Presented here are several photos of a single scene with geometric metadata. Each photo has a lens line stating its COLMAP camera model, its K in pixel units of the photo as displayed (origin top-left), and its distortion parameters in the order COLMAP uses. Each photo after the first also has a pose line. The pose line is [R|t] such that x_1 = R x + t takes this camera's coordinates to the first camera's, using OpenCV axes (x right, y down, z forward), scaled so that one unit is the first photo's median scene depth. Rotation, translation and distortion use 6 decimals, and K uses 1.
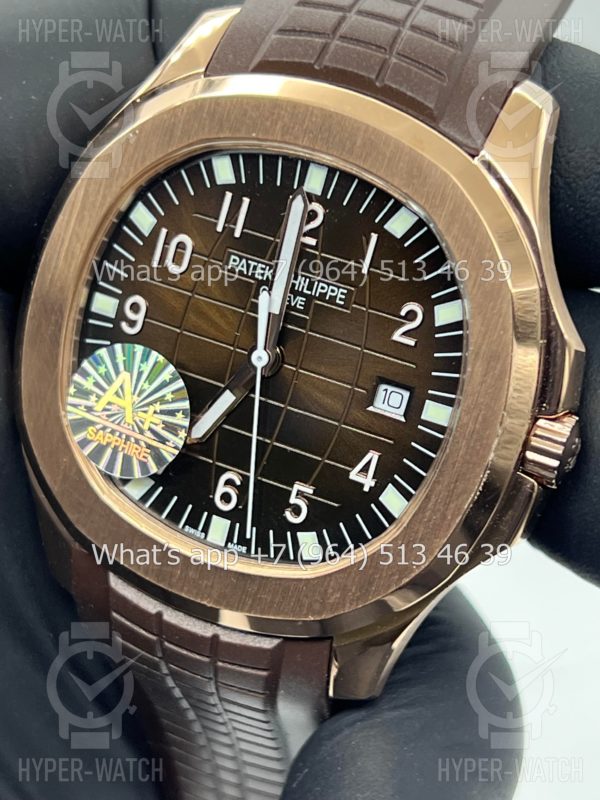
lens RADIAL K [[1903.7, 0, 301.8], [0, 1903.7, 402.7], [0, 0, 1]] dist [0.279809, 0.000000]
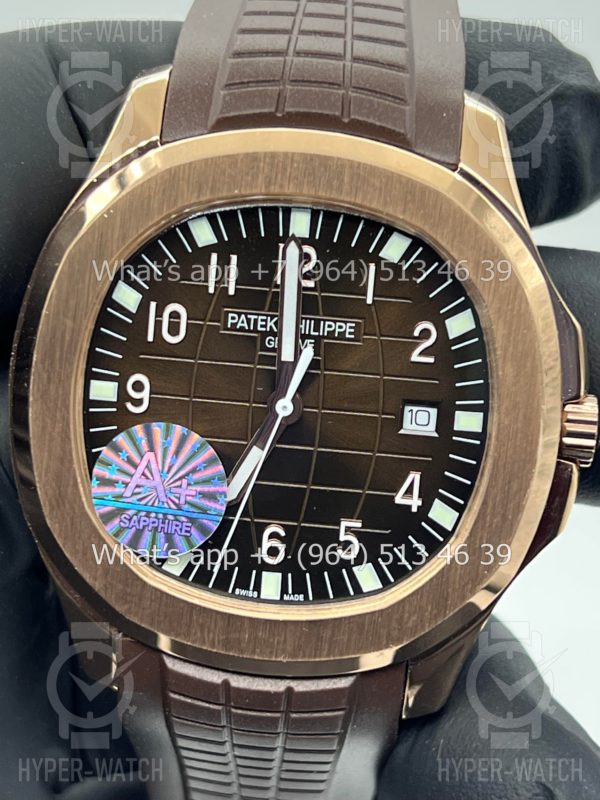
lens RADIAL K [[1903.7, 0, 287.4], [0, 1903.7, 396.0], [0, 0, 1]] dist [0.279809, 0.000000]
pose [[0.939232, -0.221099, 0.262599, -0.280588], [0.220374, 0.974870, 0.032600, -0.061330], [-0.263208, 0.027251, 0.964354, 0.031369]]
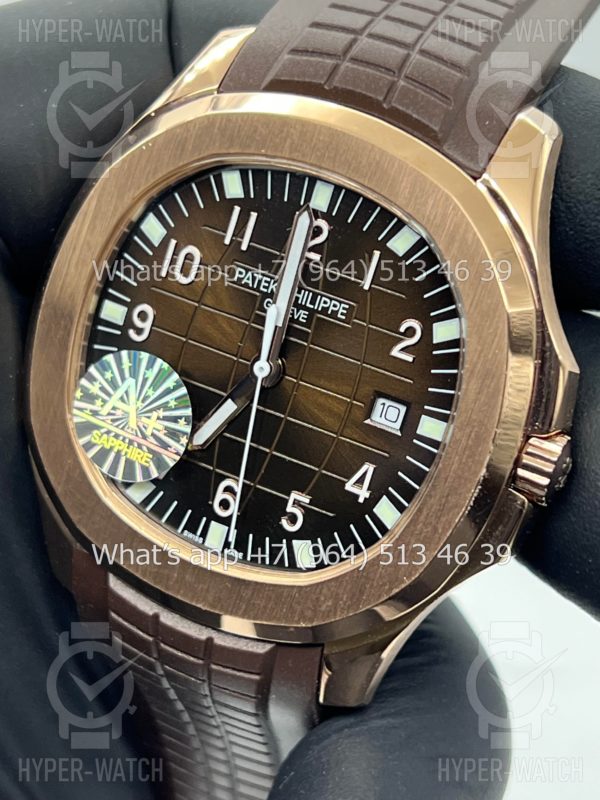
lens RADIAL K [[1903.7, 0, 301.3], [0, 1903.7, 402.2], [0, 0, 1]] dist [0.279809, 0.000000]
pose [[0.999247, 0.034138, -0.018447, 0.018636], [-0.034329, 0.999359, -0.010125, 0.004154], [0.018090, 0.010750, 0.999779, -0.023090]]
